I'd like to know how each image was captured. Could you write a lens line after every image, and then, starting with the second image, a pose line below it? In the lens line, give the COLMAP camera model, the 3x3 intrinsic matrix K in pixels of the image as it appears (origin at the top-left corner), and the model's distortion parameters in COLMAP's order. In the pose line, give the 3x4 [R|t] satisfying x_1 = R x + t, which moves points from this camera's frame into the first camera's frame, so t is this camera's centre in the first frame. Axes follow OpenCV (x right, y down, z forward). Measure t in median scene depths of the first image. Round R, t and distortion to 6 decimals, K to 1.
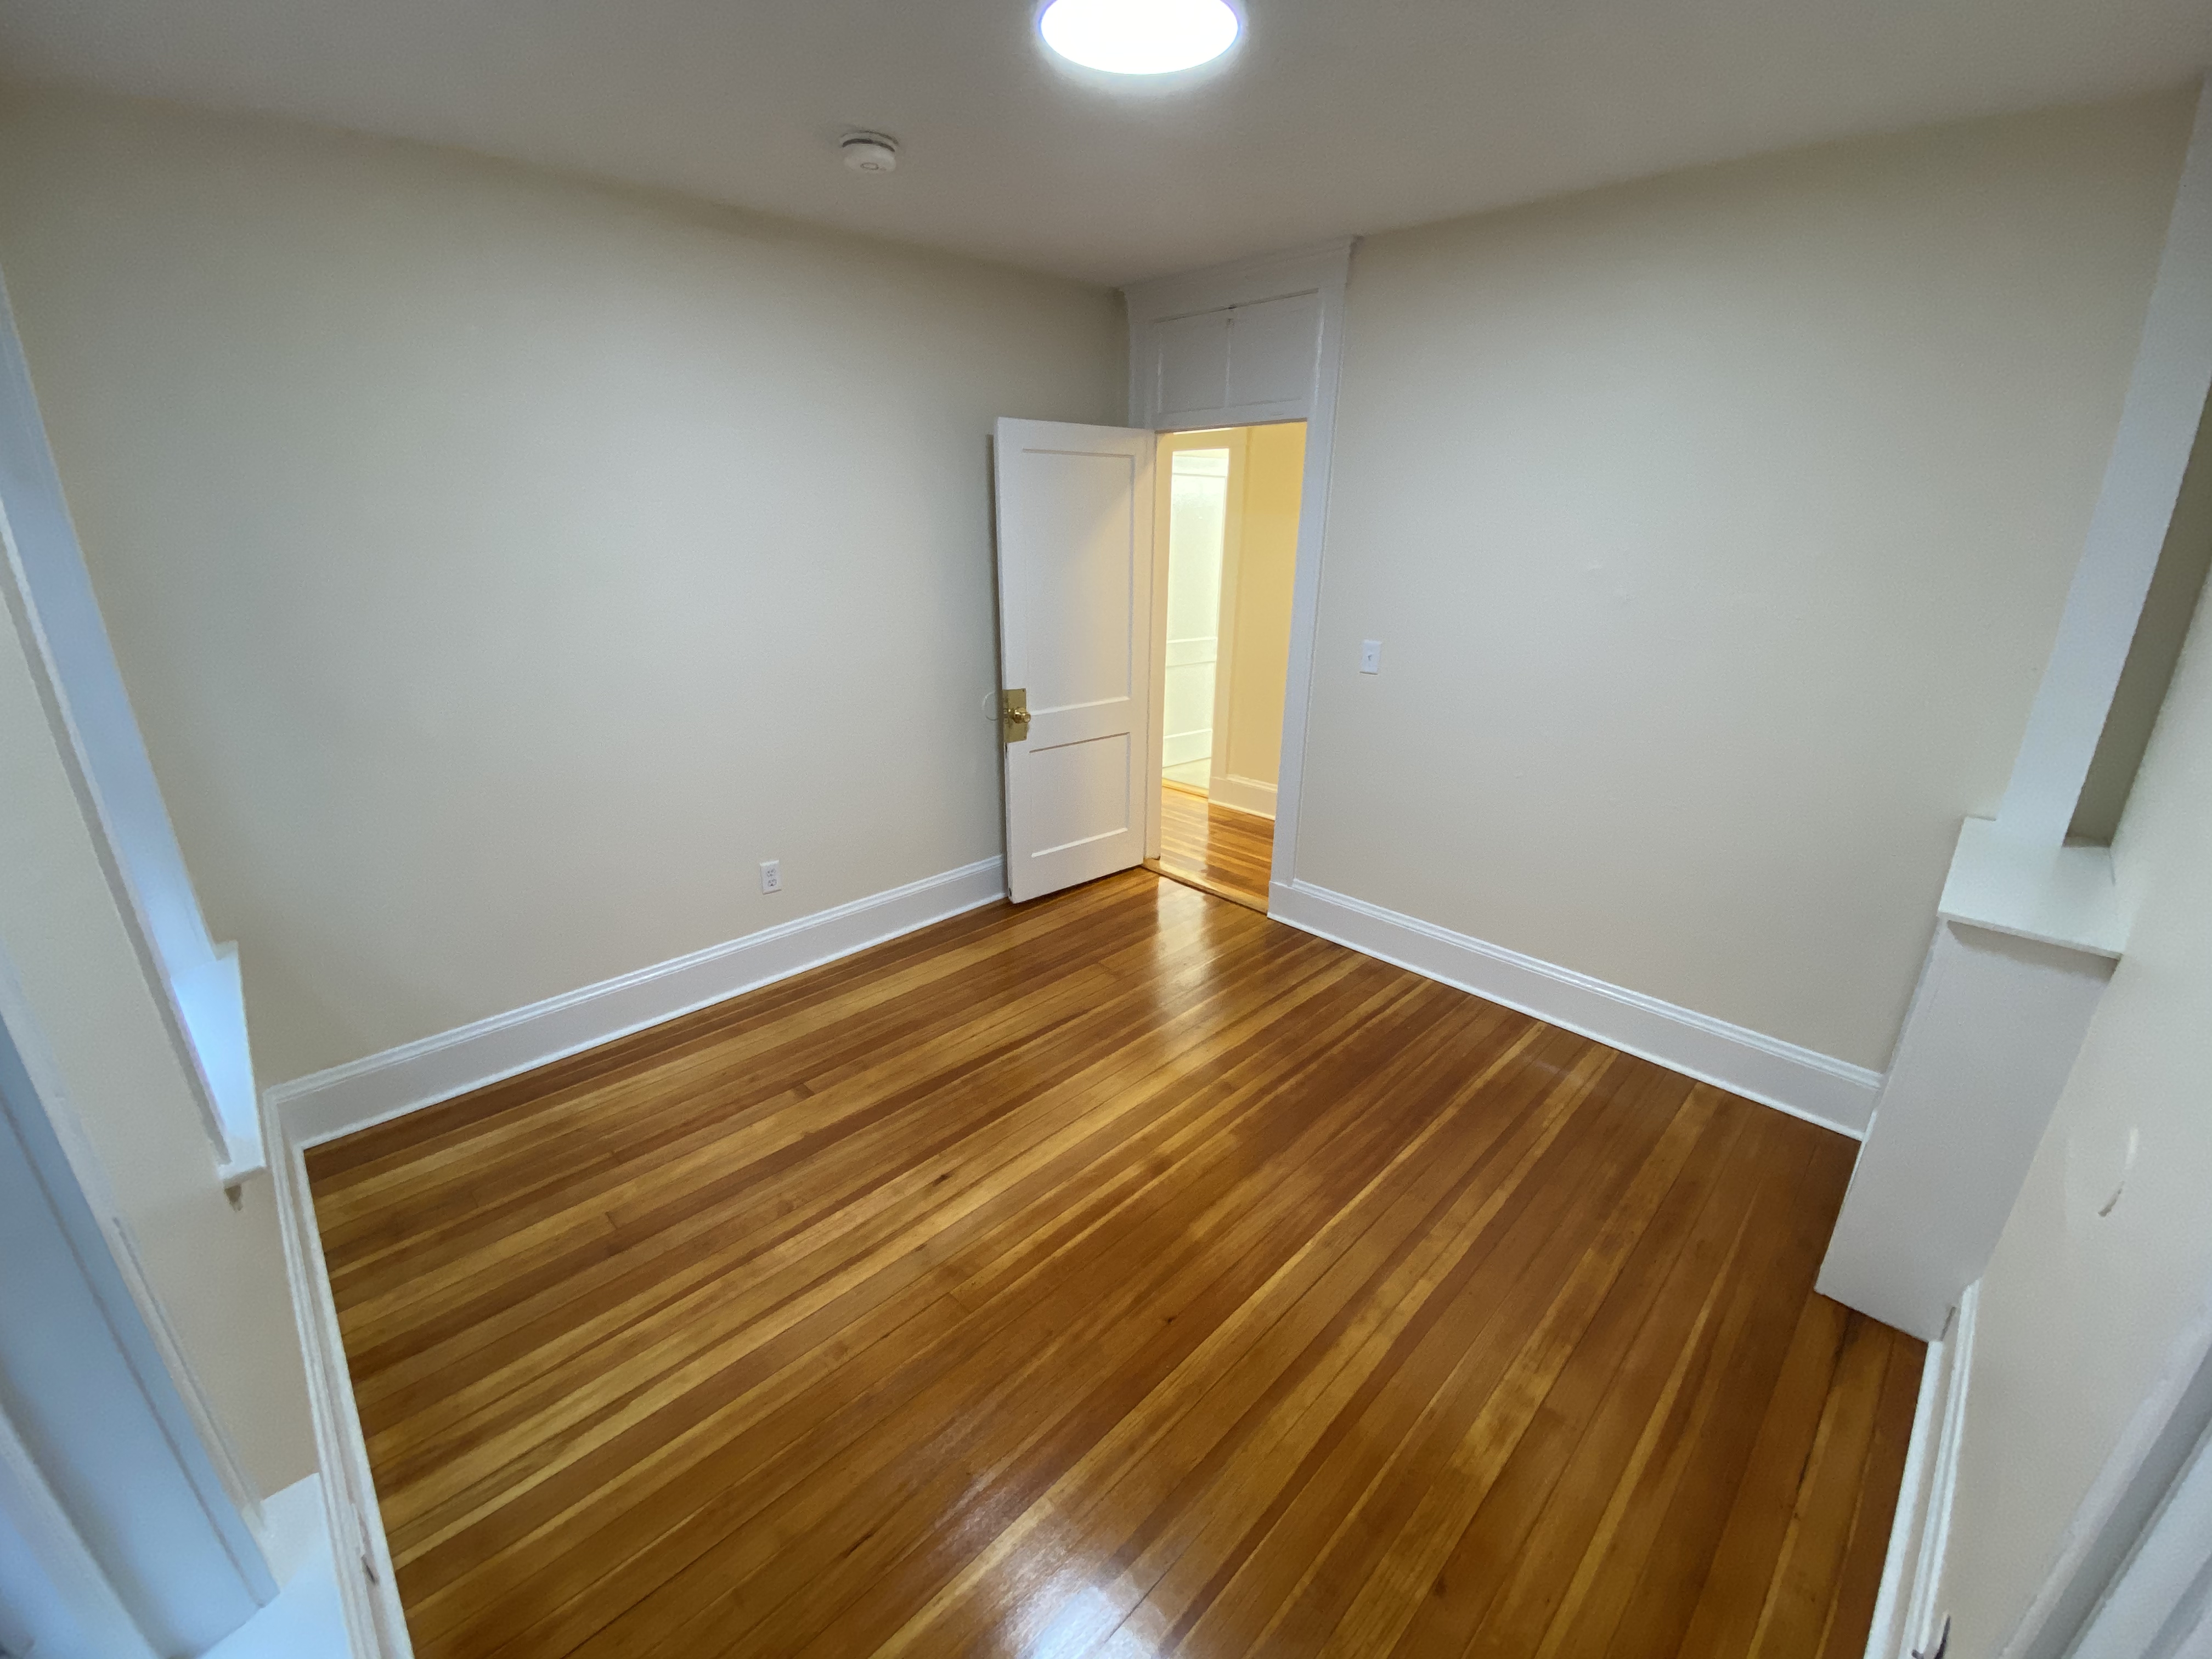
lens RADIAL K [[900.5, 0, 1099.4], [0, 900.5, 840.1], [0, 0, 1]] dist [-0.002195, -0.002287]
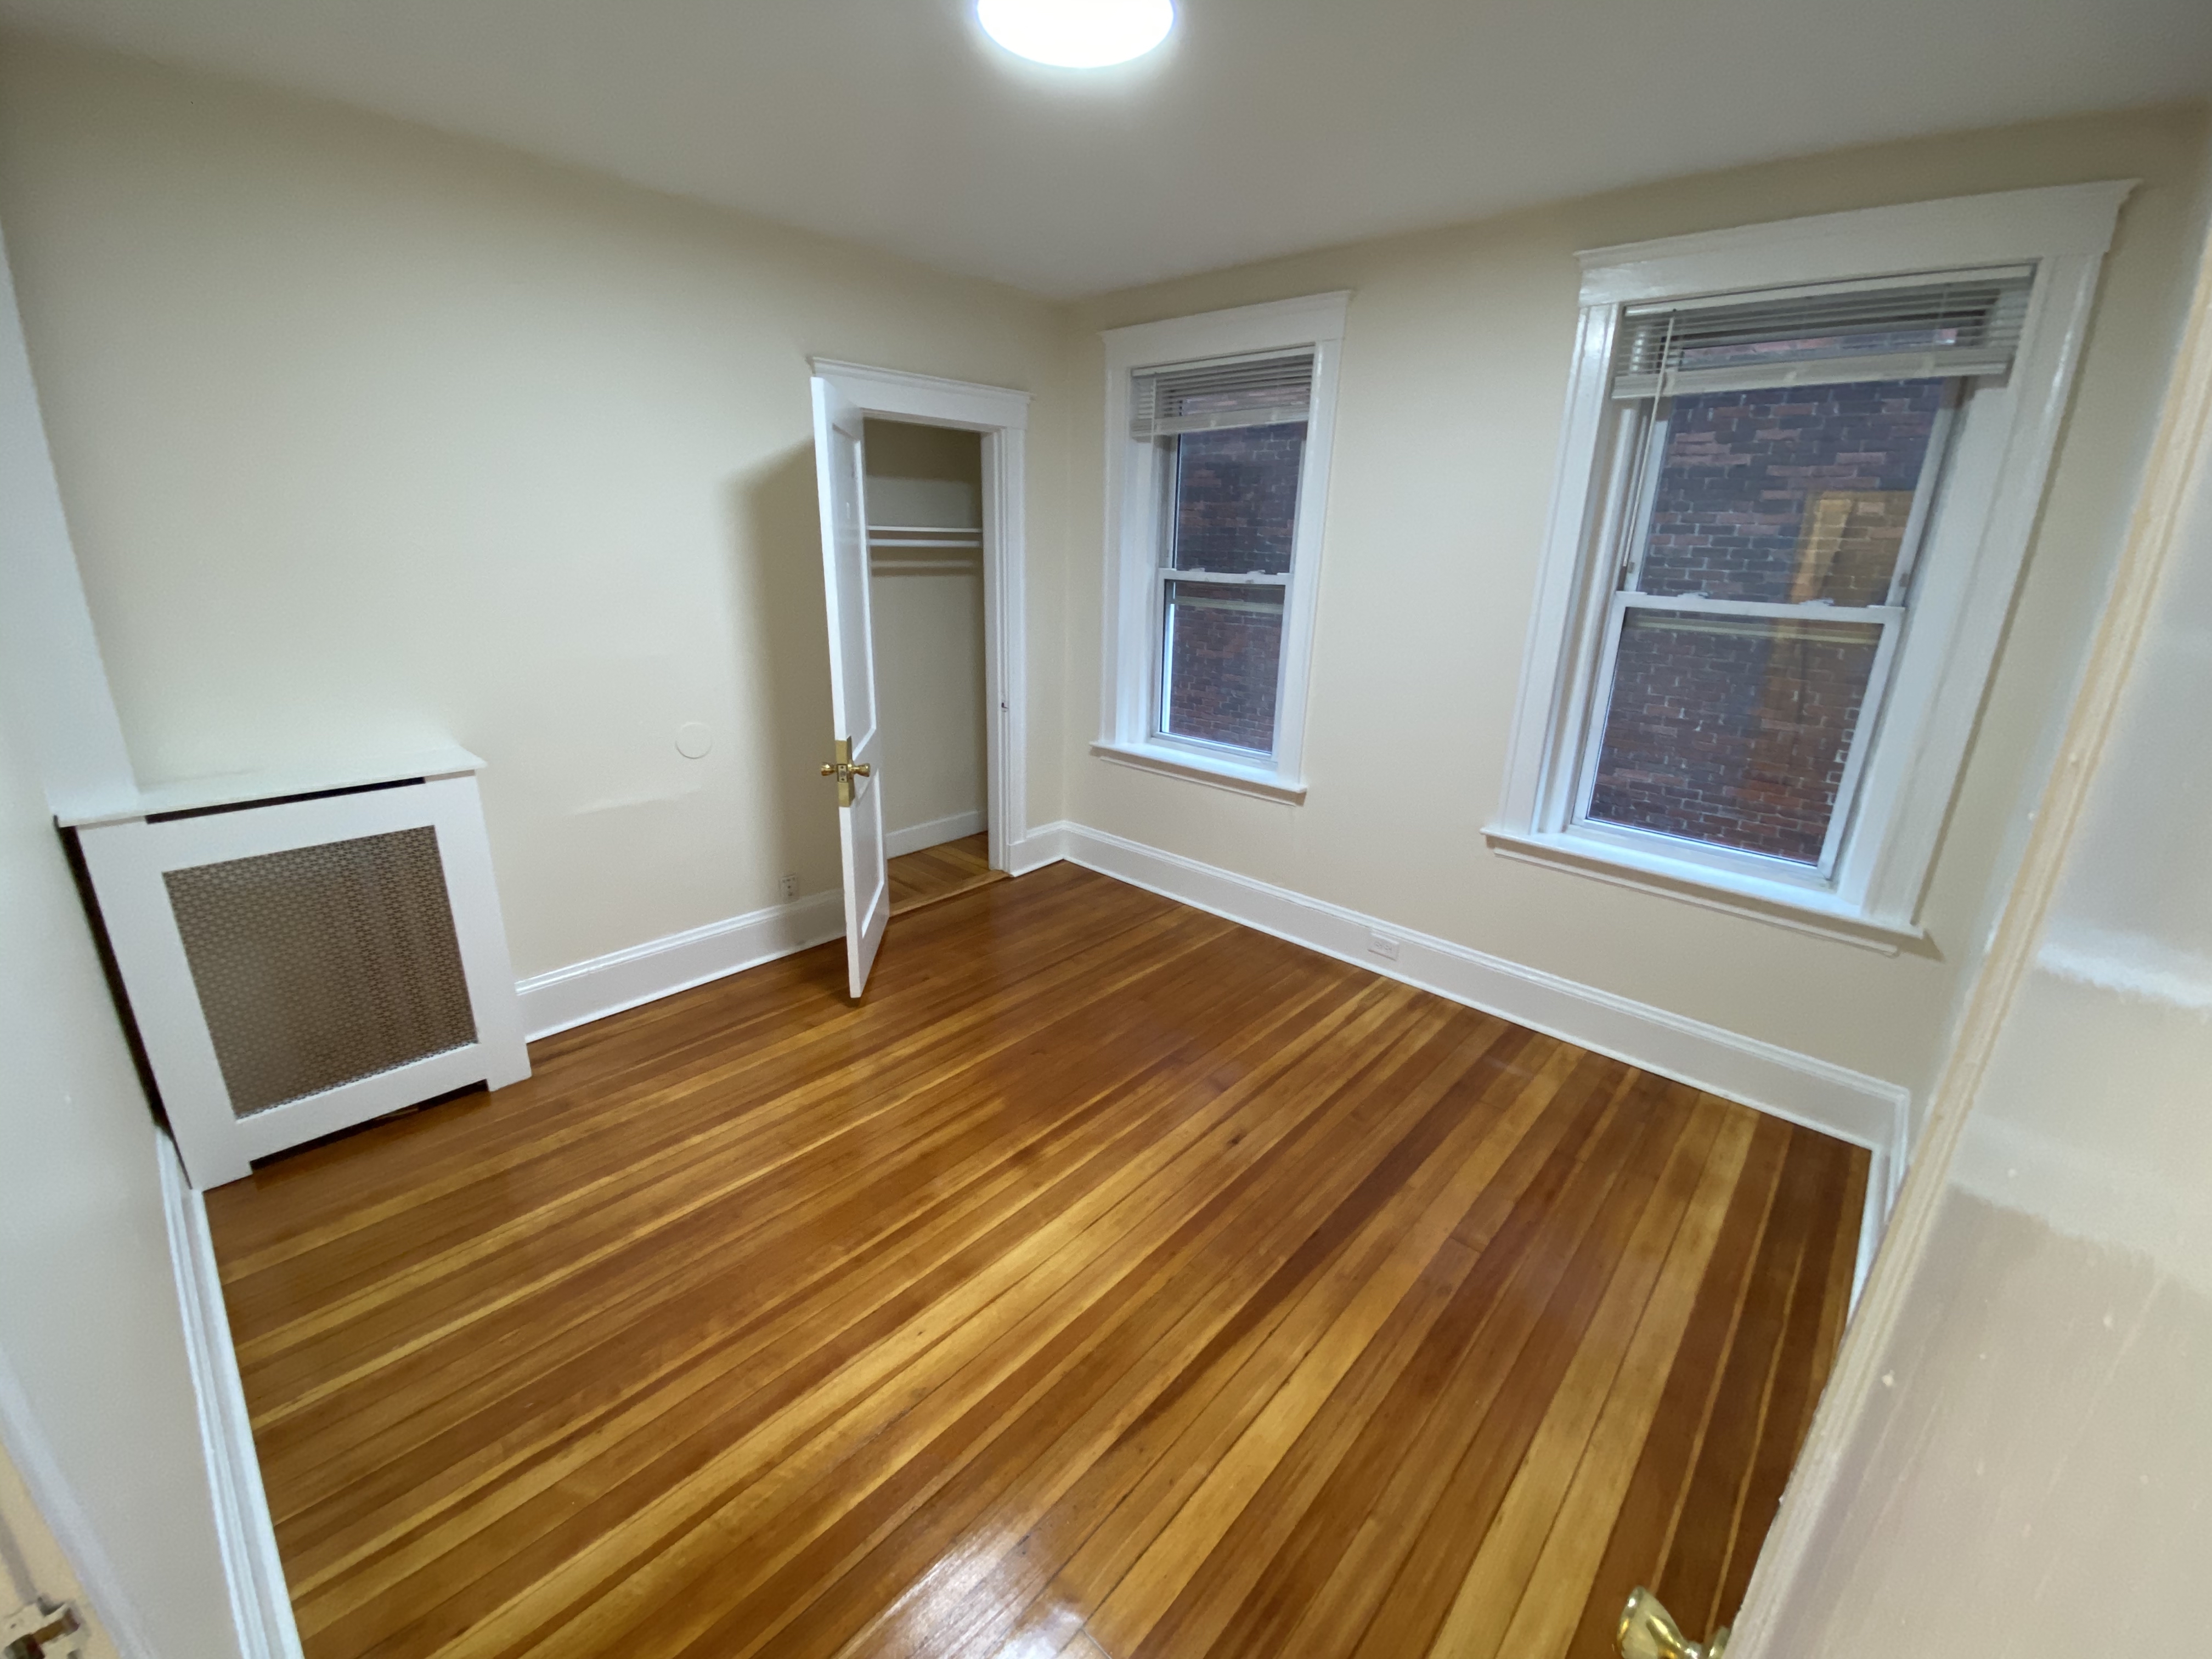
lens RADIAL K [[900.5, 0, 1103.7], [0, 900.5, 817.7], [0, 0, 1]] dist [-0.002195, -0.002287]
pose [[-0.998058, -0.012885, -0.060948, 0.043848], [-0.047532, 0.789918, 0.611367, -0.534680], [0.040266, 0.613077, -0.788996, 1.552503]]
